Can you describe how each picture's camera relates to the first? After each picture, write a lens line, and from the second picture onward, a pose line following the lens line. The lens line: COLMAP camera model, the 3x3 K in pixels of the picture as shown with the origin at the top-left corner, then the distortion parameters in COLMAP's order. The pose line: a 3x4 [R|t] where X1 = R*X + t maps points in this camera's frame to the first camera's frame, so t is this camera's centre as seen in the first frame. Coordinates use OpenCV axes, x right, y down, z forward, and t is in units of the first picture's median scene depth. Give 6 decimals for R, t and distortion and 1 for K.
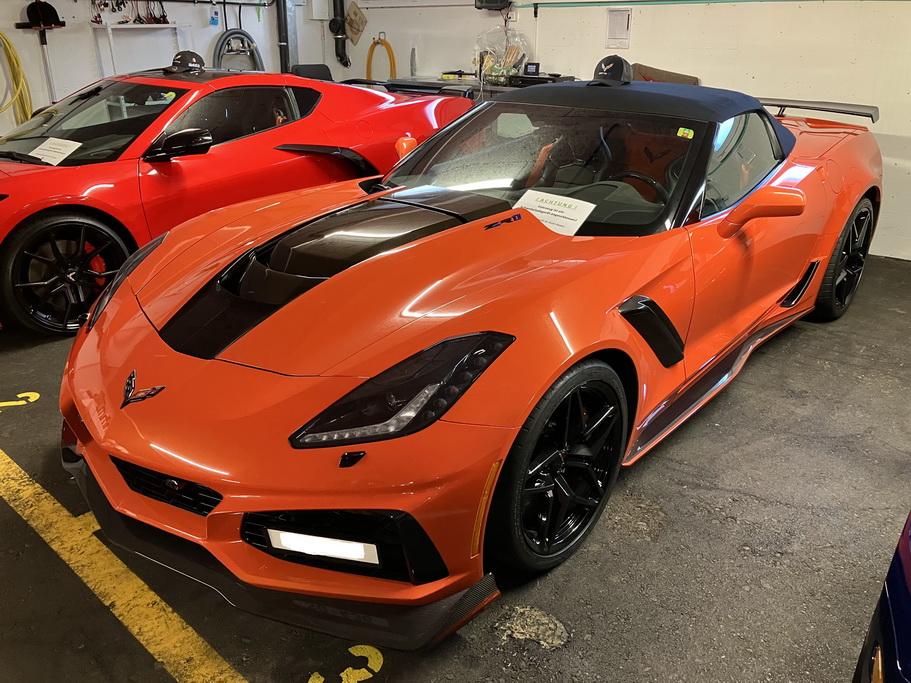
lens RADIAL K [[781.3, 0, 455.5], [0, 781.3, 341.5], [0, 0, 1]] dist [0.051131, -0.009049]
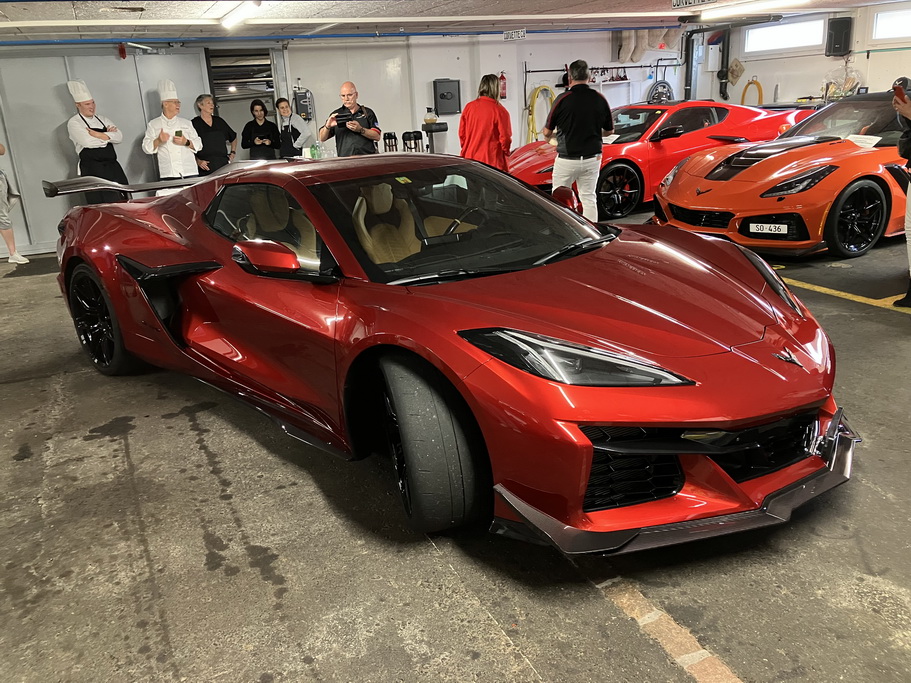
lens RADIAL K [[781.3, 0, 455.5], [0, 781.3, 341.5], [0, 0, 1]] dist [0.051131, -0.009049]
pose [[0.927747, 0.064930, -0.367517, -0.040797], [-0.087607, 0.995123, -0.045342, 0.287318], [0.362781, 0.074263, 0.928911, -0.714960]]
